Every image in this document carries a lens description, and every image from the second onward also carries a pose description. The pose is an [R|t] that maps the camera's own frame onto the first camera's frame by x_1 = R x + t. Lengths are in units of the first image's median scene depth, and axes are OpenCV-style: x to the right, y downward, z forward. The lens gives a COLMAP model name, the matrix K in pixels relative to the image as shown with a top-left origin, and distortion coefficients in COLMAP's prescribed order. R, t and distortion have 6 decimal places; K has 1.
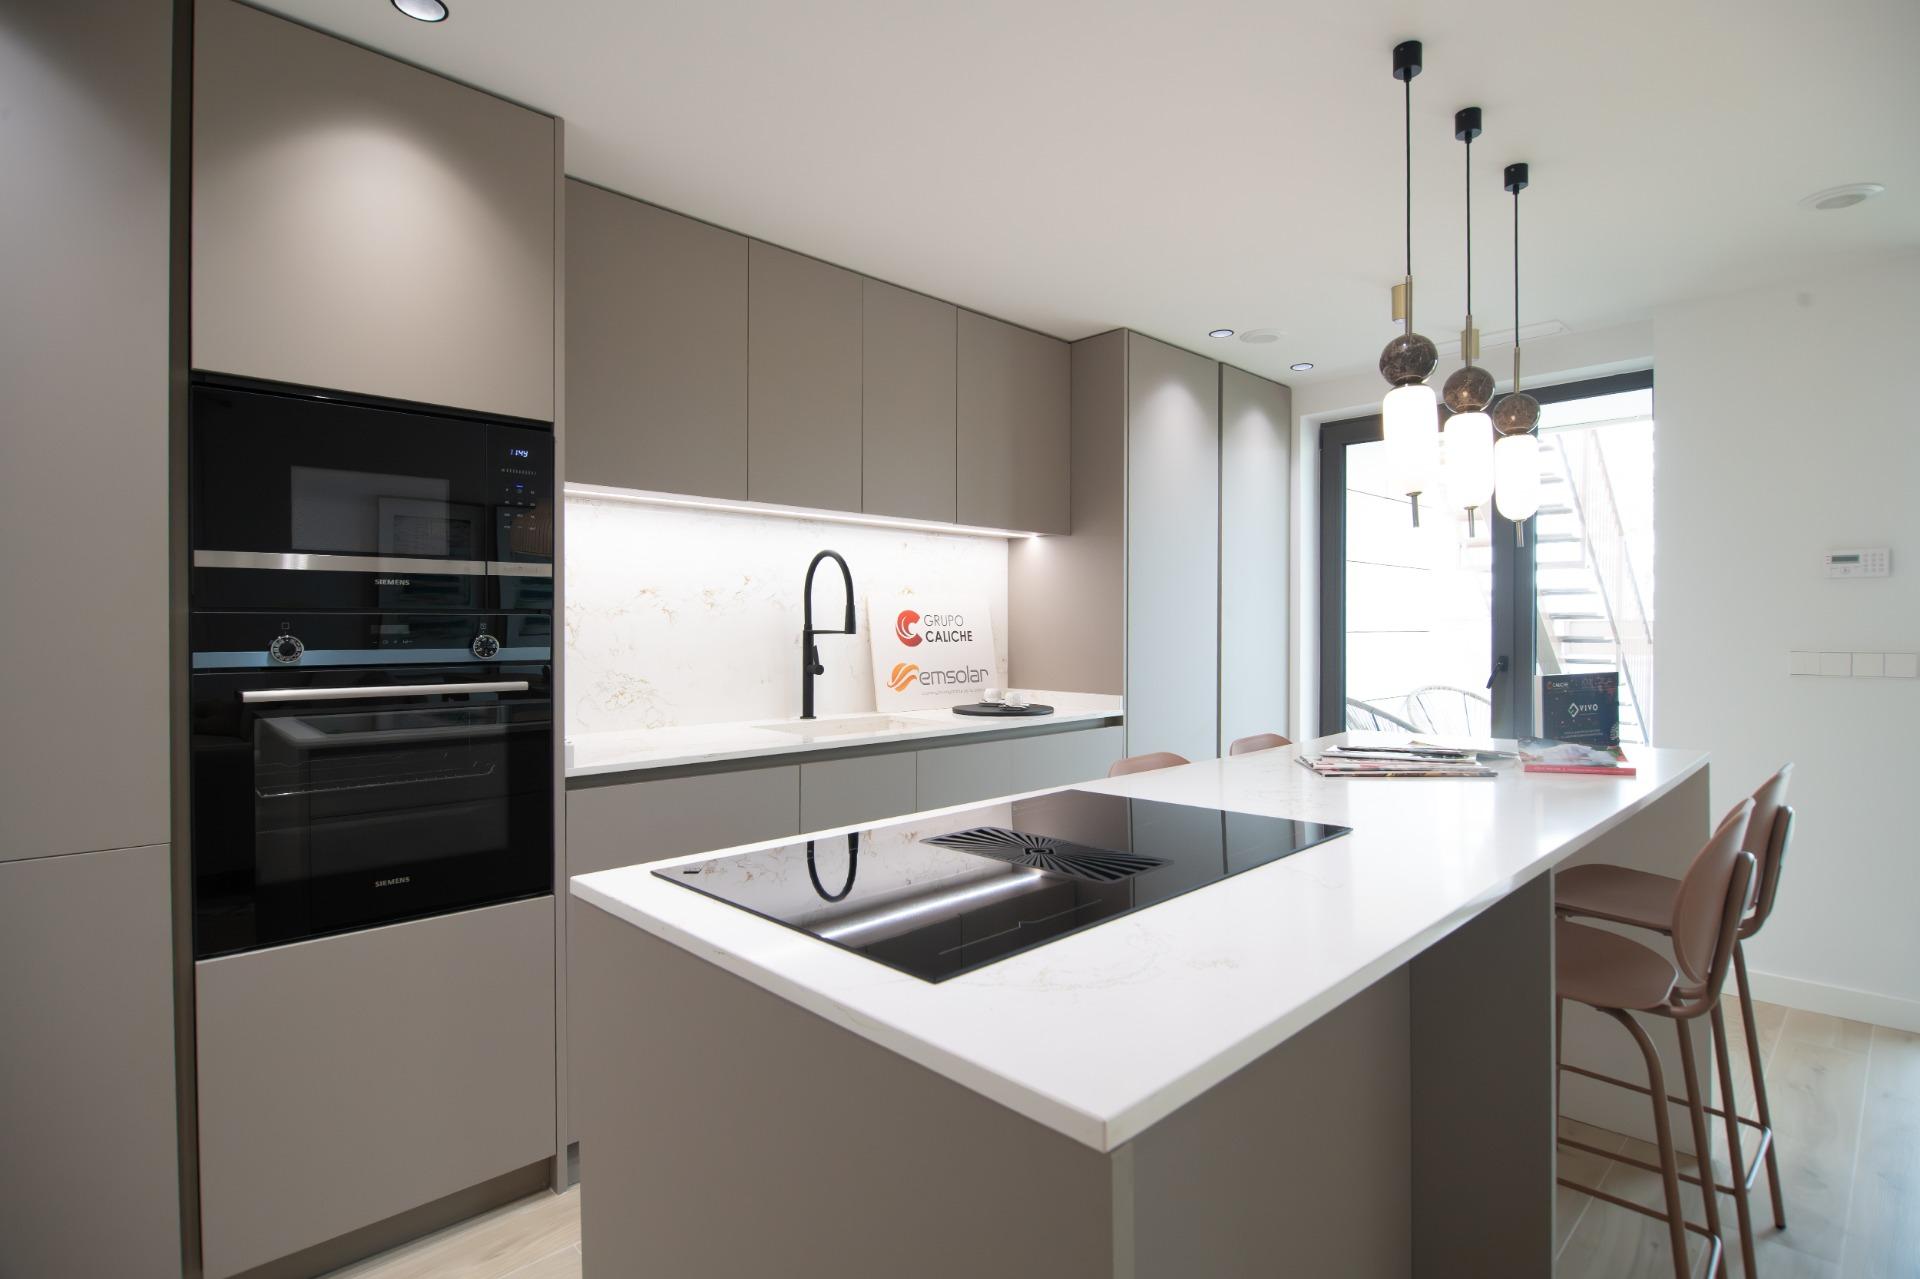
lens RADIAL K [[950.9, 0, 964.7], [0, 950.9, 635.7], [0, 0, 1]] dist [-0.003893, -0.000448]
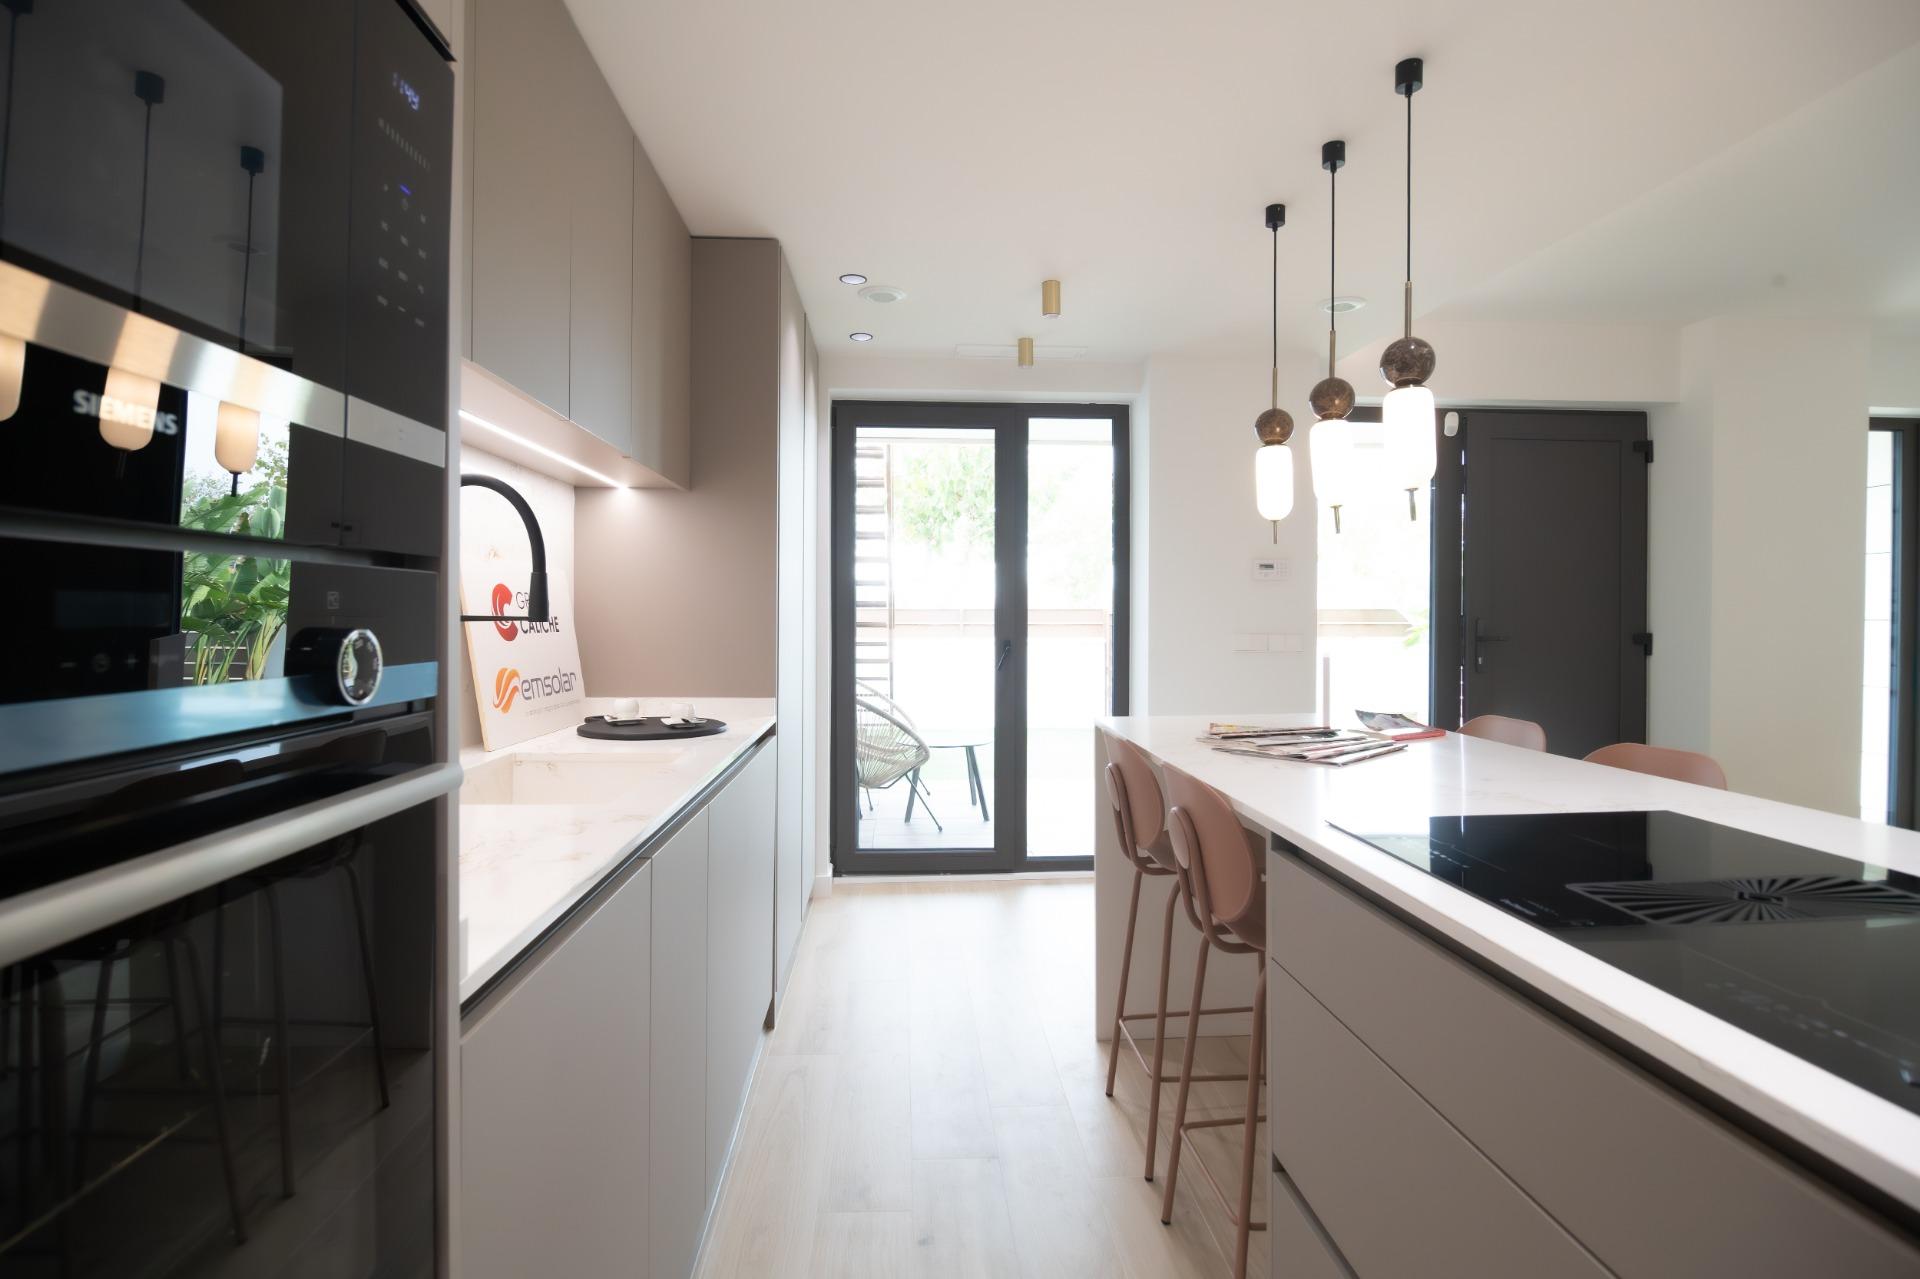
lens RADIAL K [[950.9, 0, 964.7], [0, 950.9, 635.7], [0, 0, 1]] dist [-0.003893, -0.000448]
pose [[0.648999, -0.012906, 0.760680, -0.397358], [0.001403, 0.999875, 0.015767, -0.002133], [-0.760788, -0.009165, 0.648936, 0.414131]]
